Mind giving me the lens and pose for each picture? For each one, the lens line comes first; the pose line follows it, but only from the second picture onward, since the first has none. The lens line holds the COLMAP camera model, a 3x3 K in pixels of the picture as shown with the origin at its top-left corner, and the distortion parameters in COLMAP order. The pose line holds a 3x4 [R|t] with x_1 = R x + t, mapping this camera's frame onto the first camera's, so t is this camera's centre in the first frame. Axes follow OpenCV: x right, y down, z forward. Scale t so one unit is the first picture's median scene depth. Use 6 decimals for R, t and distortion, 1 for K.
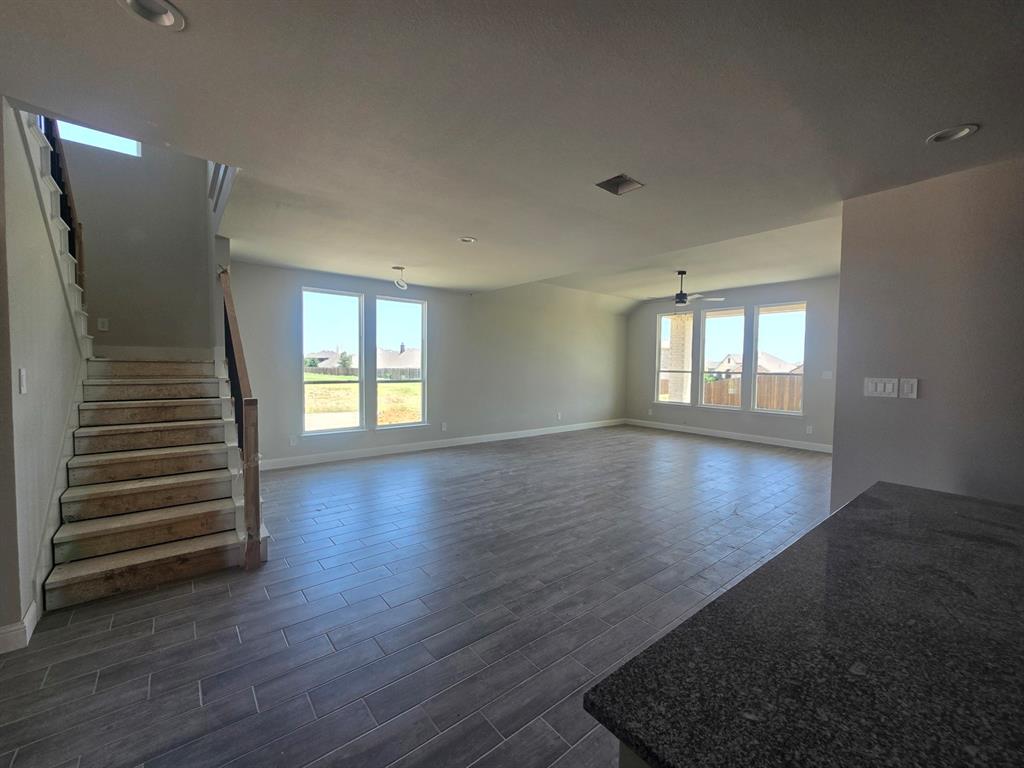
lens RADIAL K [[419.2, 0, 511.8], [0, 419.2, 382.6], [0, 0, 1]] dist [-0.002453, -0.000636]
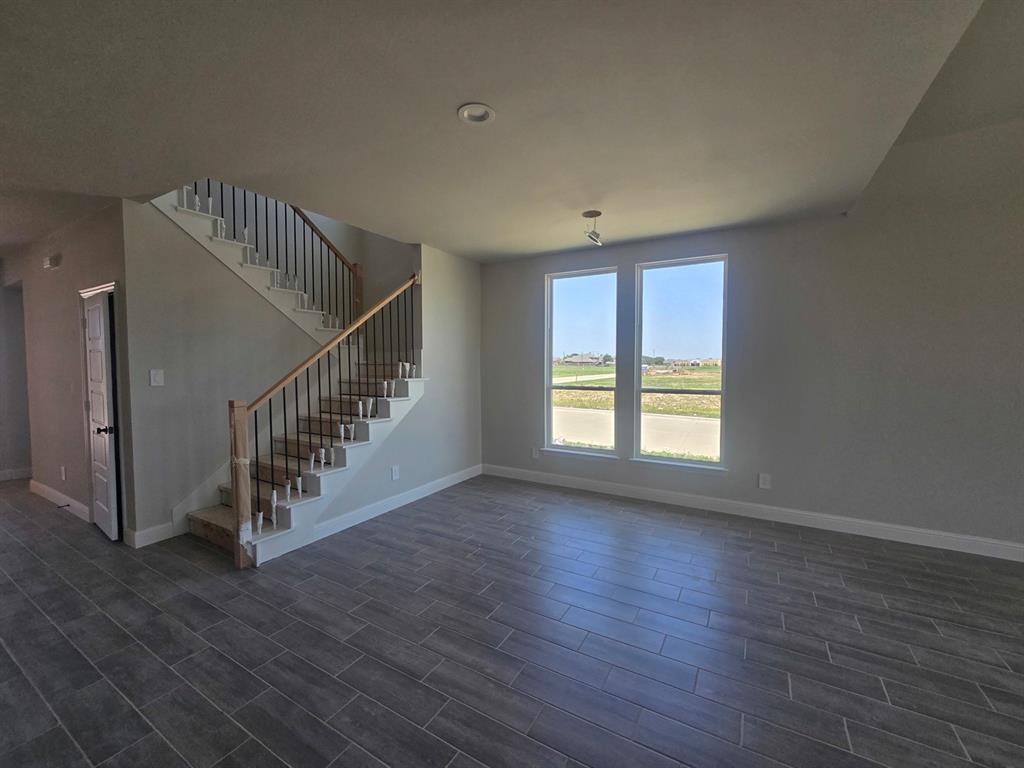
lens RADIAL K [[419.2, 0, 513.8], [0, 419.2, 380.0], [0, 0, 1]] dist [-0.002453, -0.000636]
pose [[0.348965, 0.025832, -0.936780, 0.240707], [-0.035529, 0.999266, 0.014320, -0.021008], [0.936462, 0.028286, 0.349627, 0.552814]]
